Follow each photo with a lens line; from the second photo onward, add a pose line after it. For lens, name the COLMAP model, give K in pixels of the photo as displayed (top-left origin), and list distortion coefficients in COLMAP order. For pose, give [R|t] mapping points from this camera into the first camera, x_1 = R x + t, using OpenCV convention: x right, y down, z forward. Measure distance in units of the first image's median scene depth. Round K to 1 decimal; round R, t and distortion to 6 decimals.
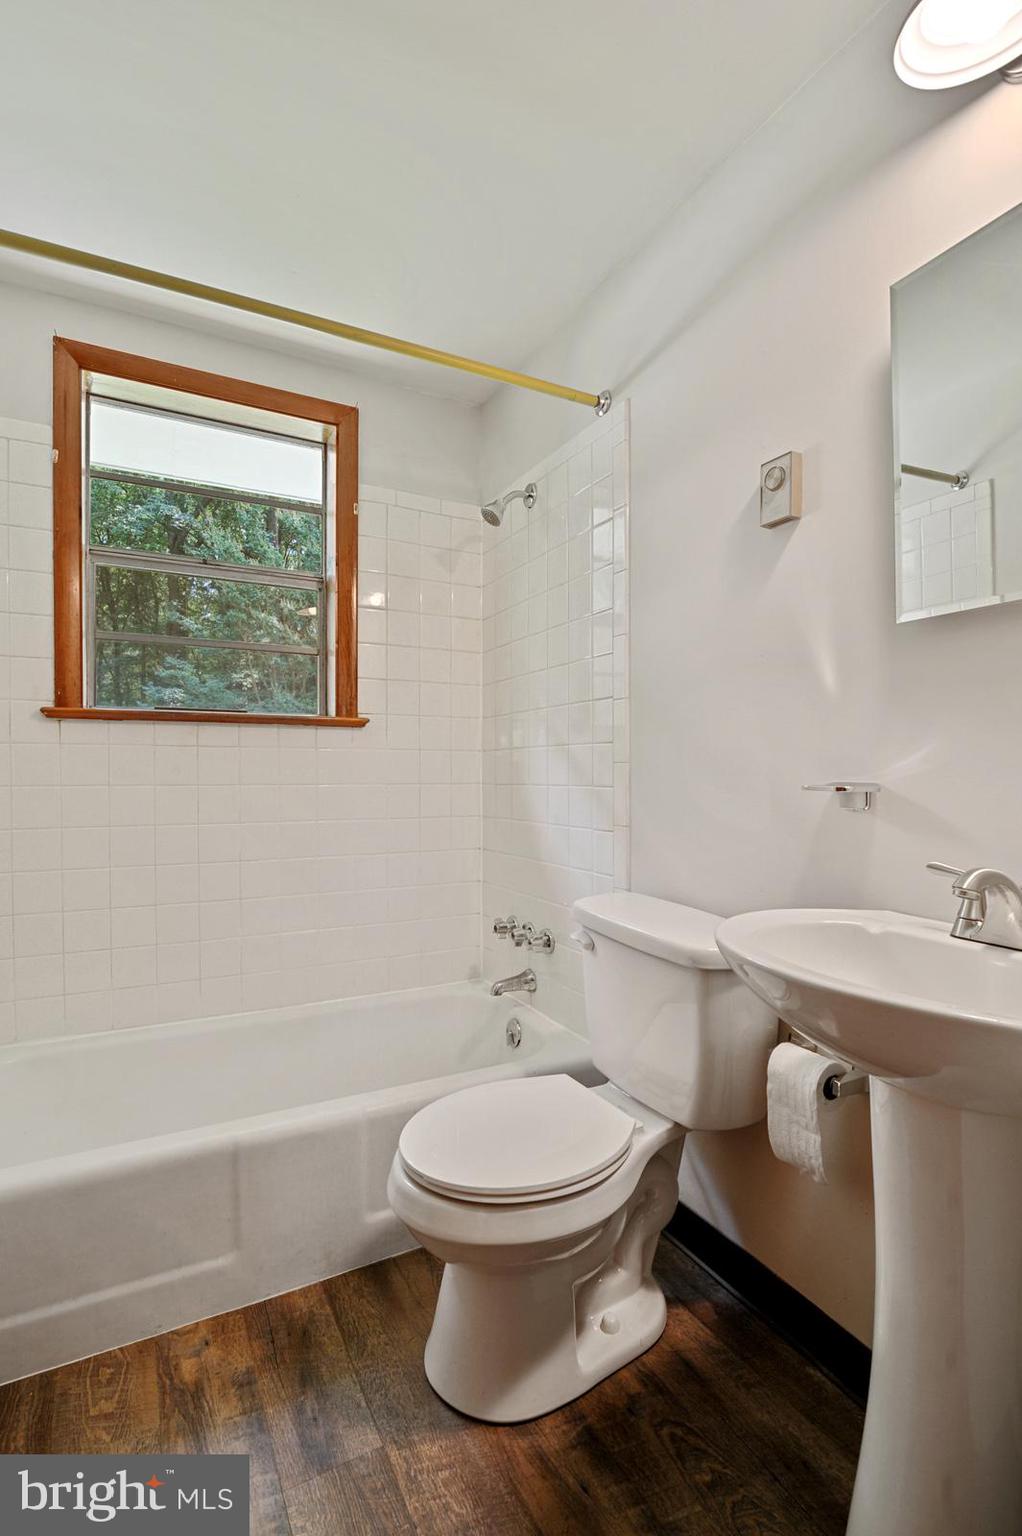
lens RADIAL K [[699.0, 0, 510.8], [0, 699.0, 767.4], [0, 0, 1]] dist [0.001616, -0.000028]
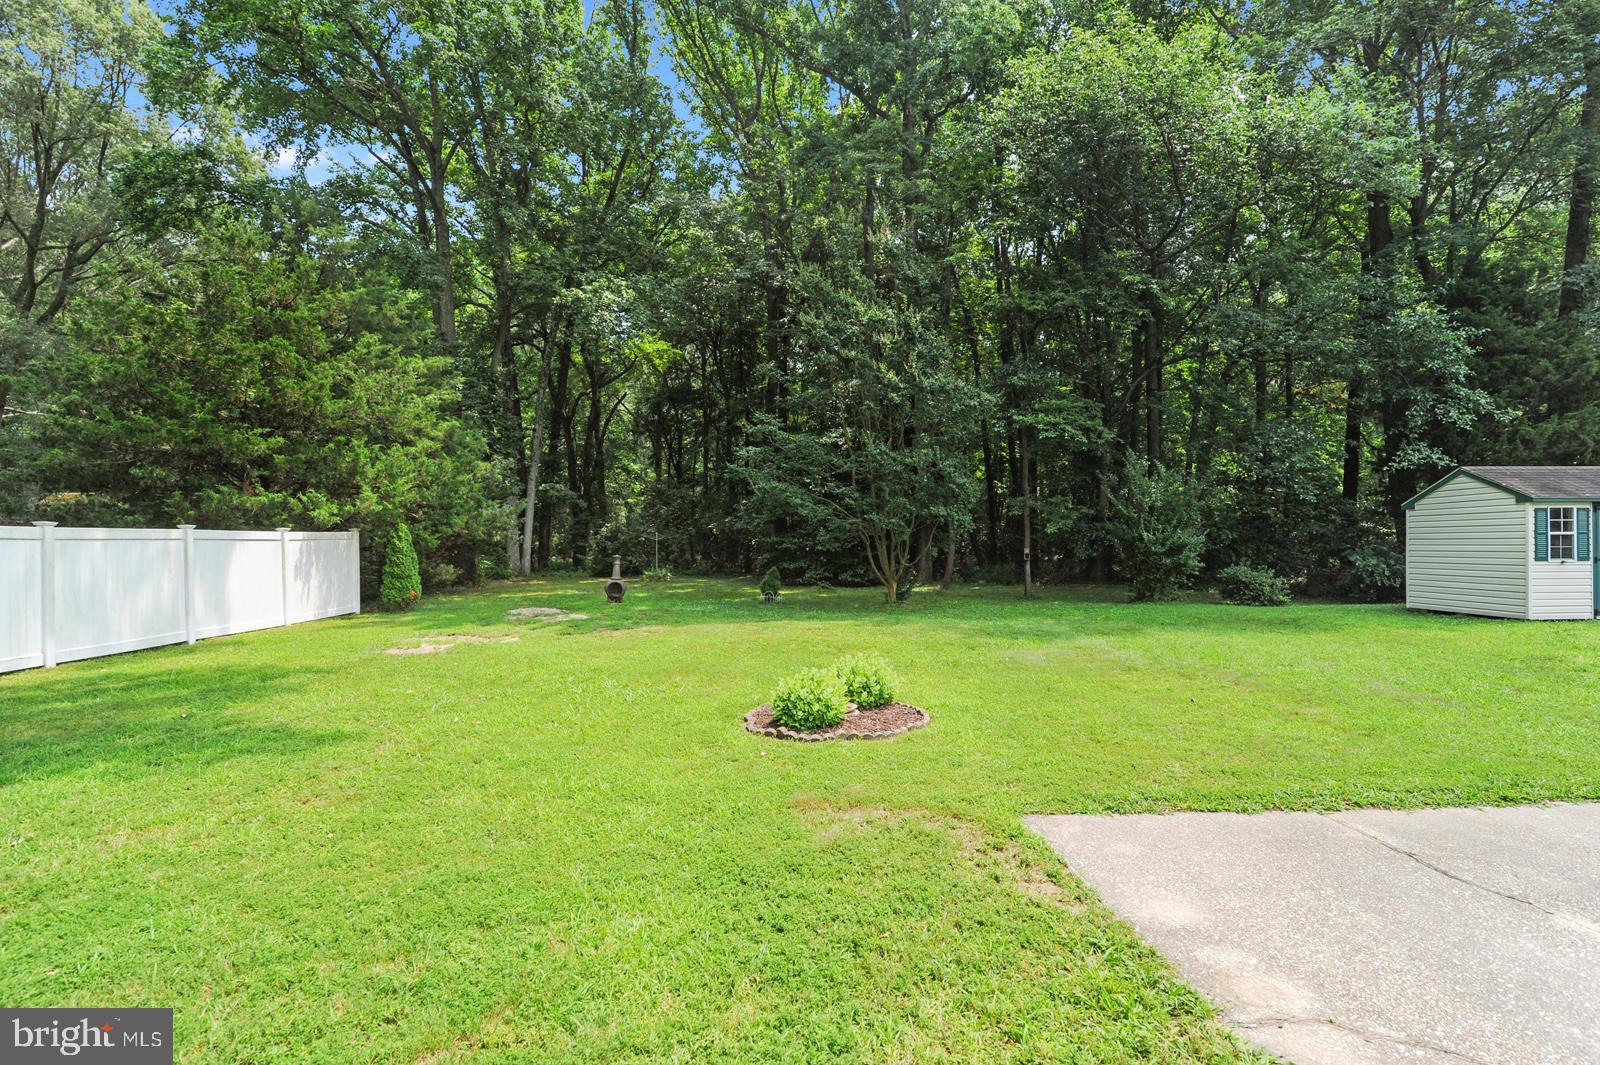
lens RADIAL K [[728.2, 0, 804.0], [0, 728.2, 536.2], [0, 0, 1]] dist [0.001616, -0.000028]
pose [[0.912600, -0.004870, -0.408825, -0.049087], [0.006389, 0.999977, 0.002352, 0.001364], [0.408804, -0.004758, 0.912610, 0.166337]]
